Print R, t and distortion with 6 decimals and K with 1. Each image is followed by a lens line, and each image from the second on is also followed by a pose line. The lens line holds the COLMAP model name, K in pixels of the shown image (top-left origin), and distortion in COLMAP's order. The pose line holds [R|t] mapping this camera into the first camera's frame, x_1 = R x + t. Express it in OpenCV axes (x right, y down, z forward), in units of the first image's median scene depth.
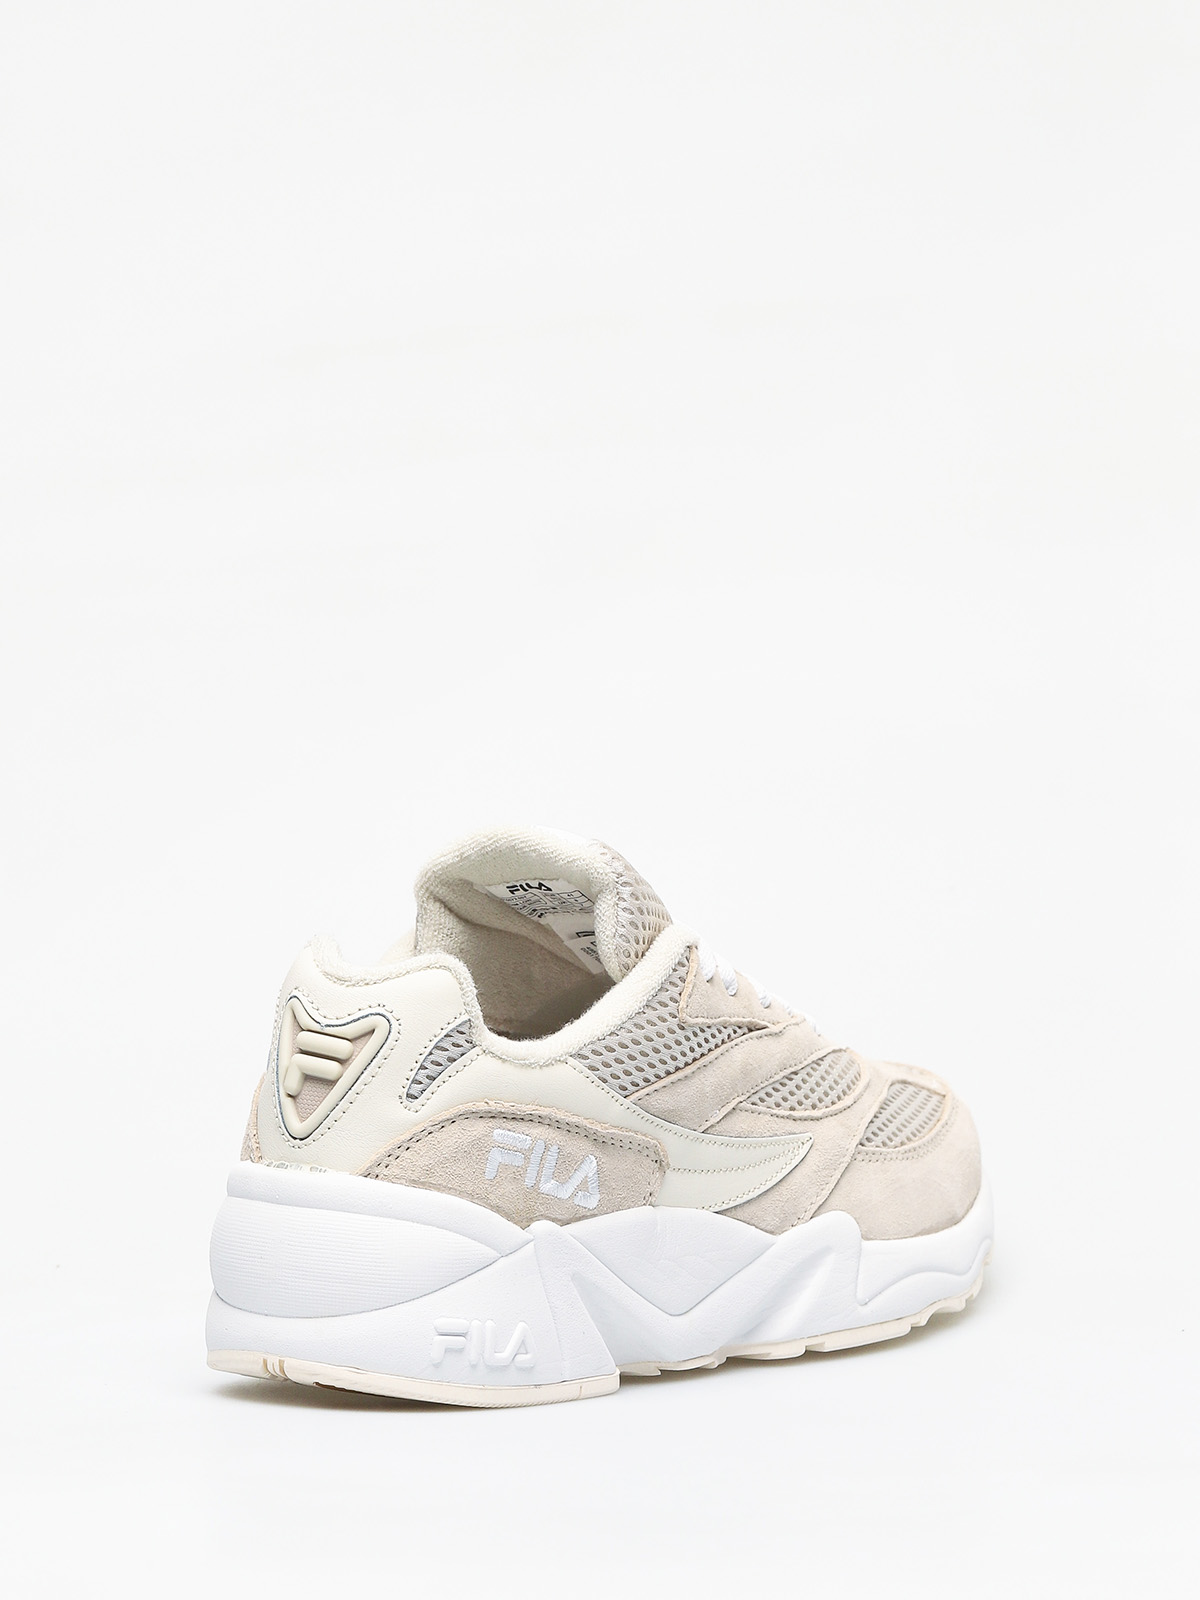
lens RADIAL K [[7006.7, 0, 600.0], [0, 7006.7, 800.0], [0, 0, 1]] dist [-0.137116, -5.777875]
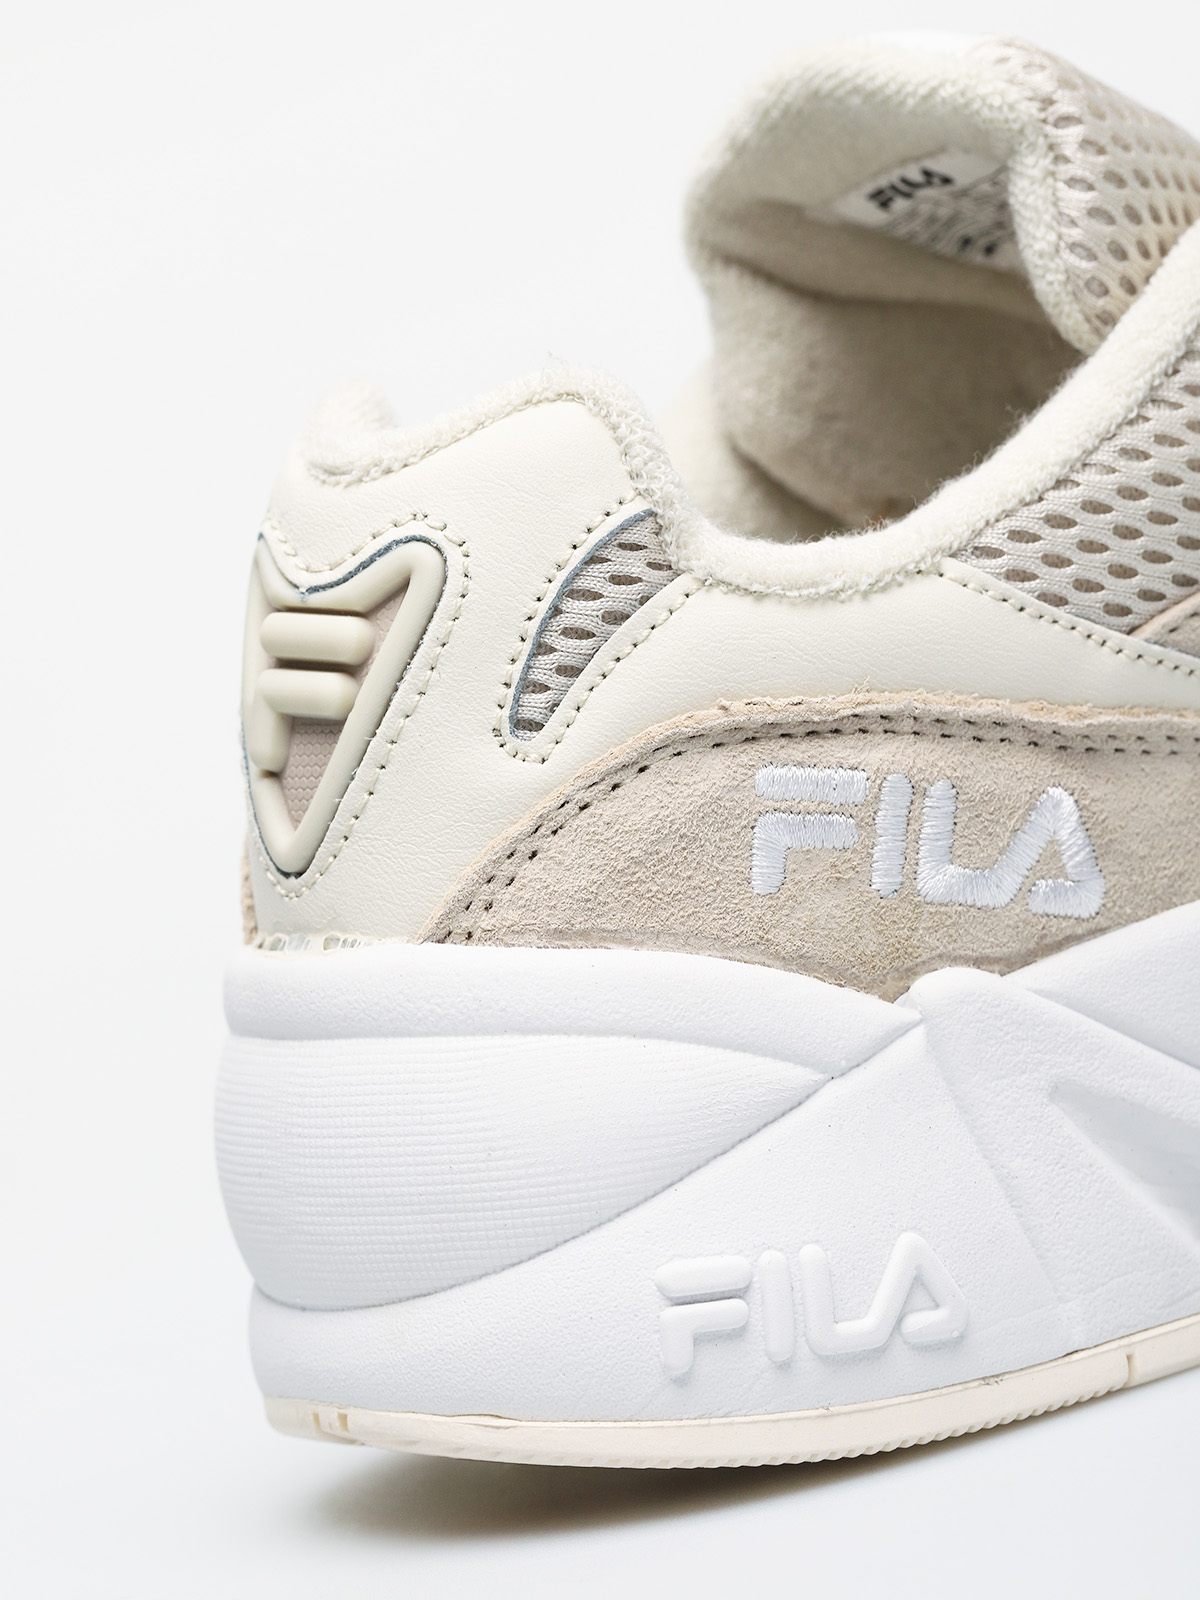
lens RADIAL K [[5965.9, 0, 600.0], [0, 5965.9, 800.0], [0, 0, 1]] dist [-0.061659, -0.813613]
pose [[0.929031, -0.168872, -0.329217, 0.088512], [0.182446, 0.983159, 0.010539, 0.043406], [0.321893, -0.069855, 0.944196, 0.672330]]
